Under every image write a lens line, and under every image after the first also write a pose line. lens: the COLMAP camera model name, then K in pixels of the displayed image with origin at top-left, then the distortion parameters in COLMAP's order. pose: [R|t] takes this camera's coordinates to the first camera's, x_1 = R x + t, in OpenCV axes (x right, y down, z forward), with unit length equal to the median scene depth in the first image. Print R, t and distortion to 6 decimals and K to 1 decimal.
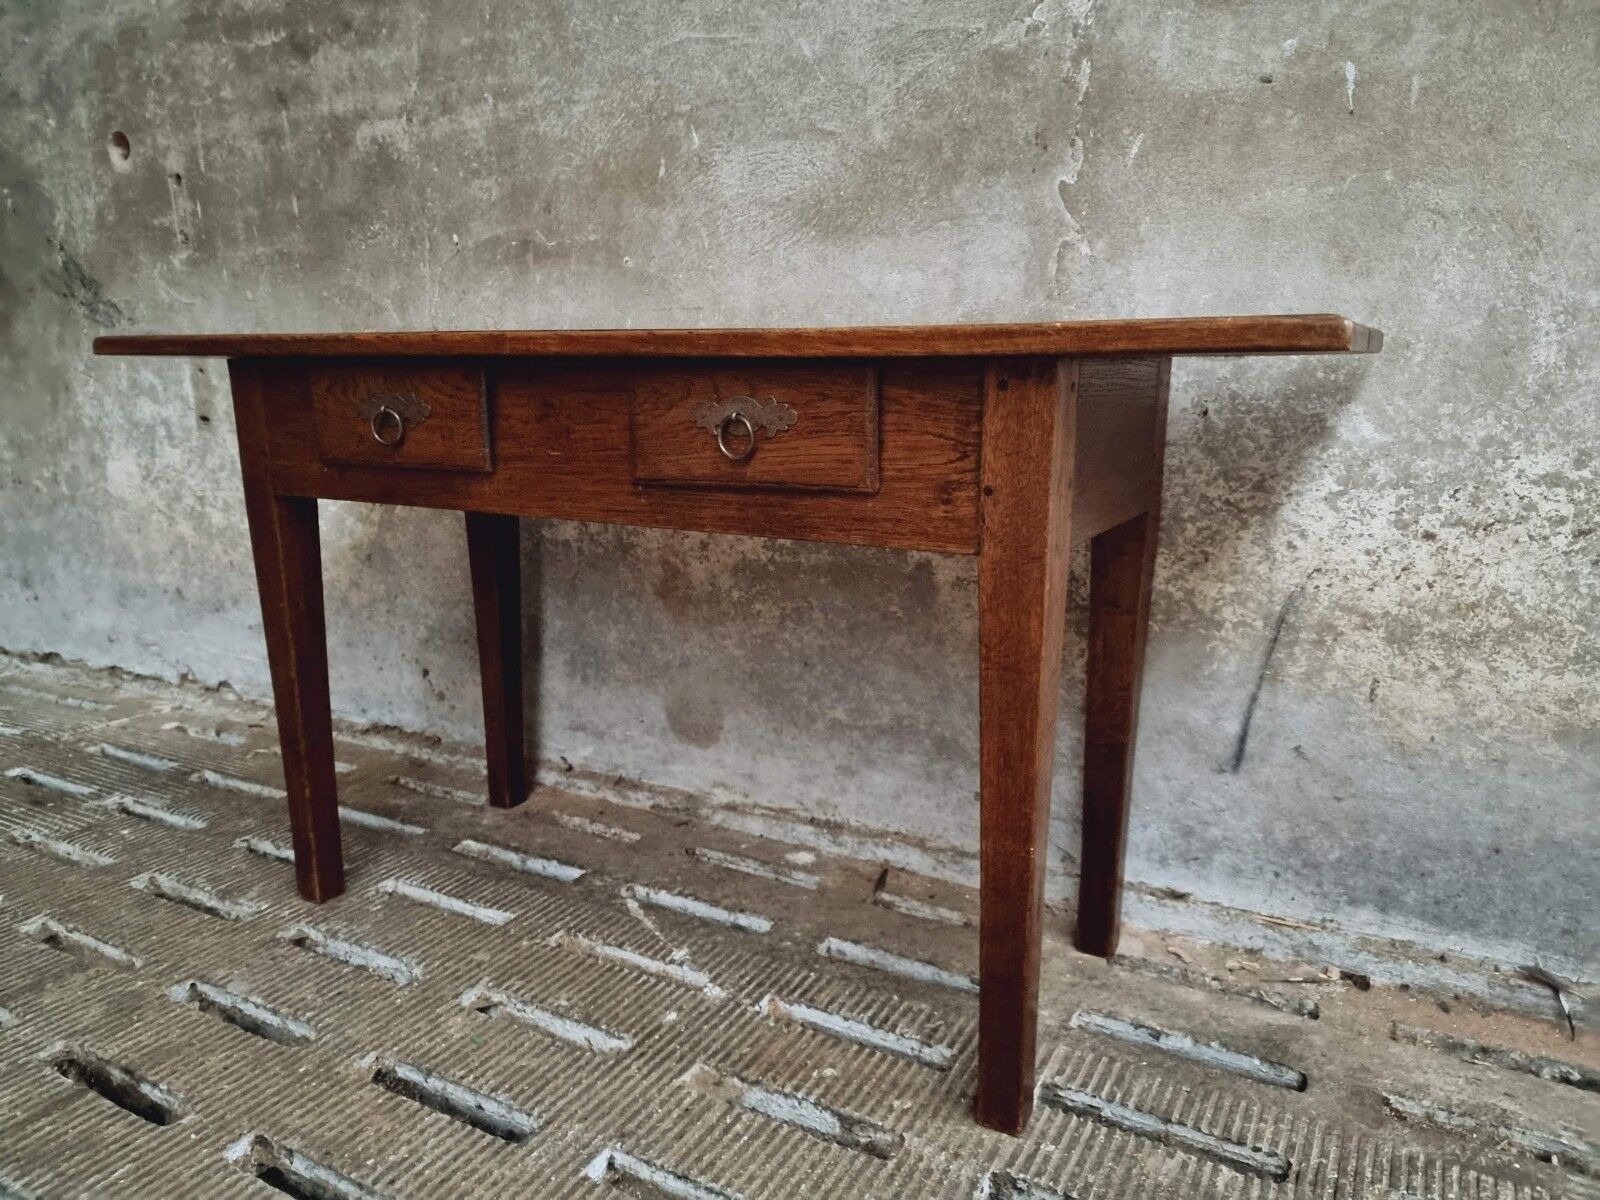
lens RADIAL K [[1116.3, 0, 799.5], [0, 1116.3, 604.1], [0, 0, 1]] dist [0.065903, -0.060057]
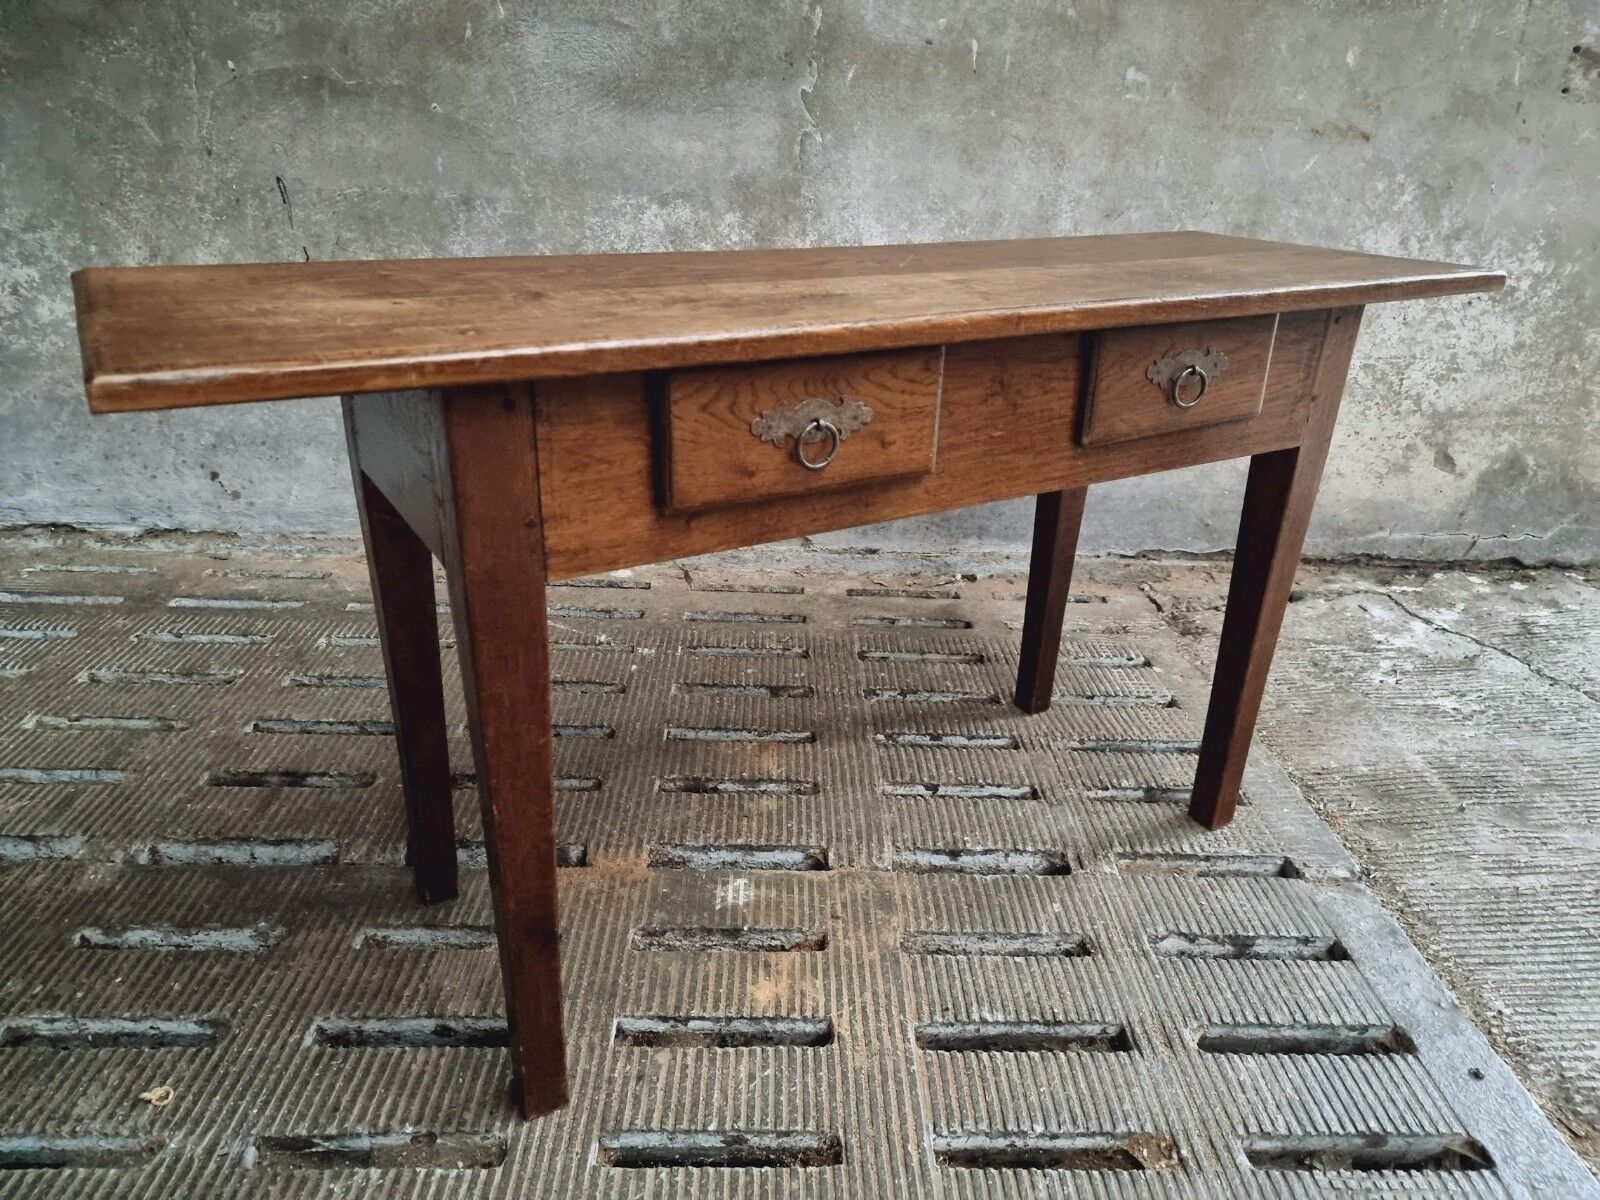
lens RADIAL K [[1109.2, 0, 805.3], [0, 1109.2, 607.0], [0, 0, 1]] dist [0.073917, -0.068473]
pose [[0.855454, -0.169663, 0.489298, -0.586330], [0.061257, 0.971330, 0.229710, -0.046590], [-0.514243, -0.166533, 0.841321, -0.357890]]
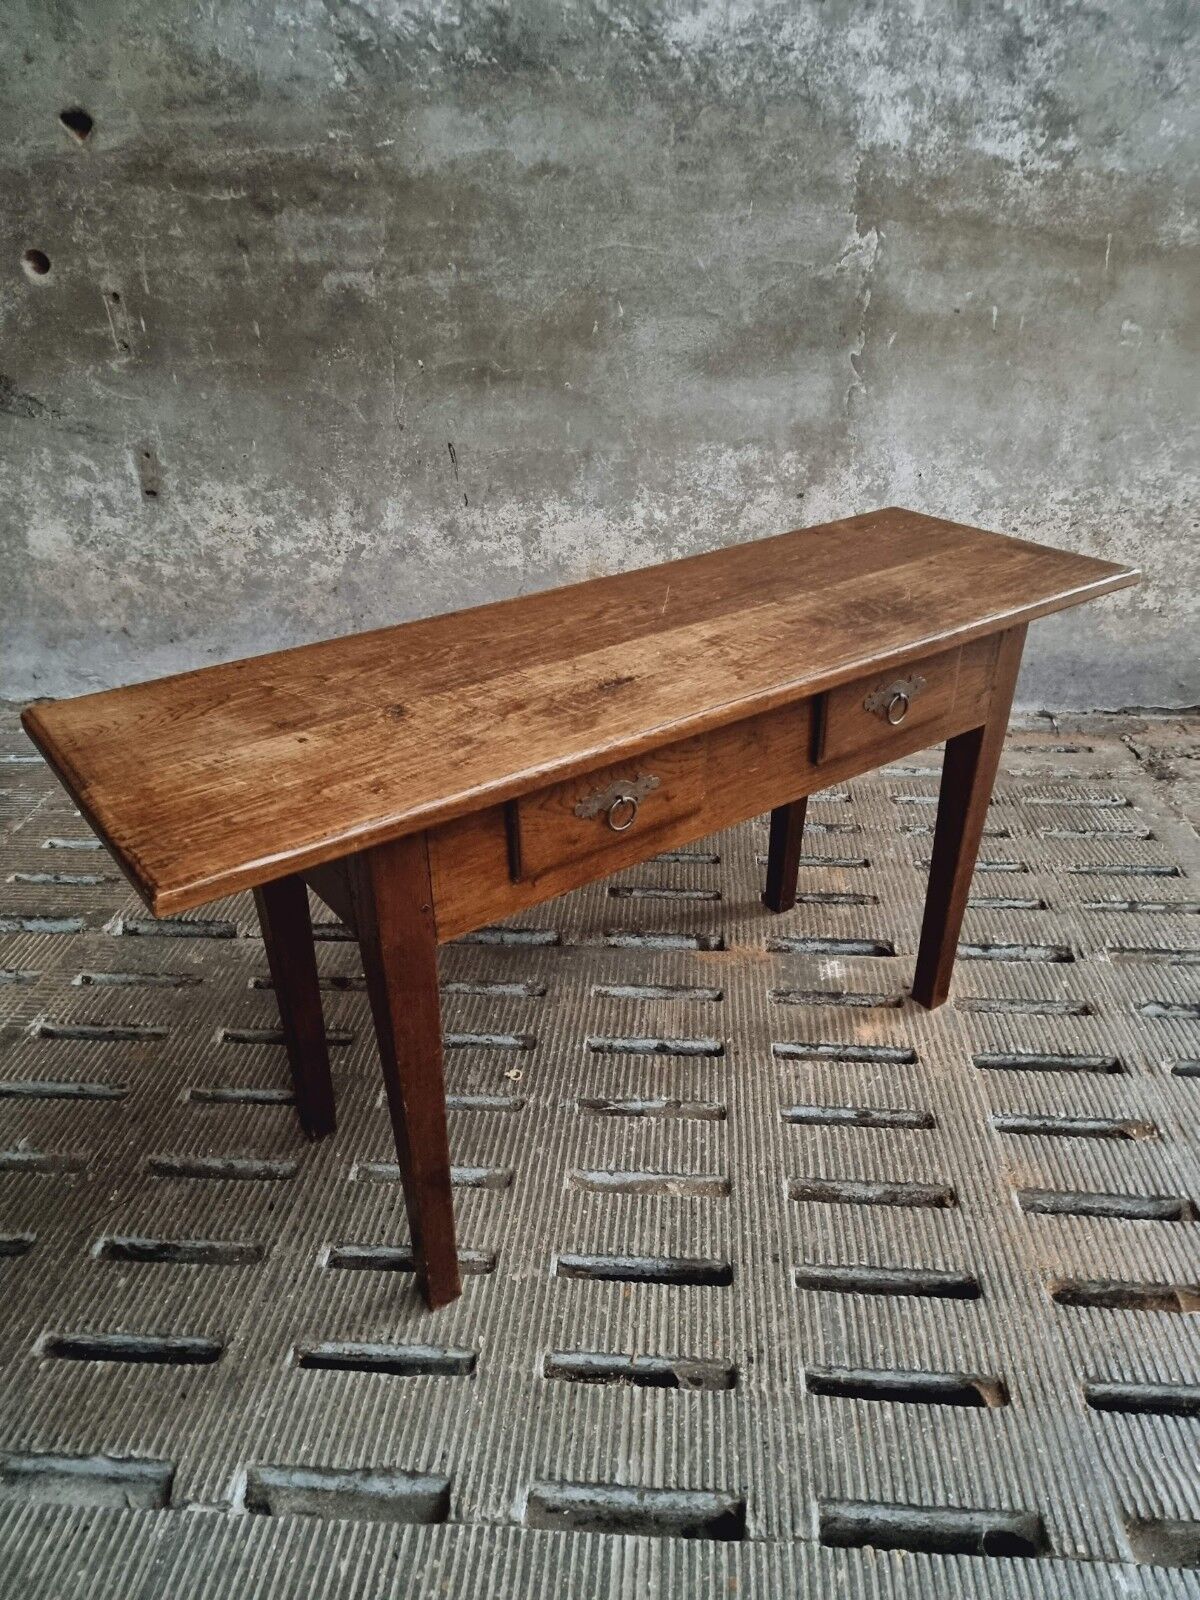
lens RADIAL K [[1105.9, 0, 604.9], [0, 1105.9, 807.1], [0, 0, 1]] dist [0.074752, -0.066336]
pose [[0.905680, -0.207868, 0.369507, -0.959603], [0.100076, 0.951744, 0.290117, -0.226447], [-0.411982, -0.225774, 0.882778, -0.640348]]
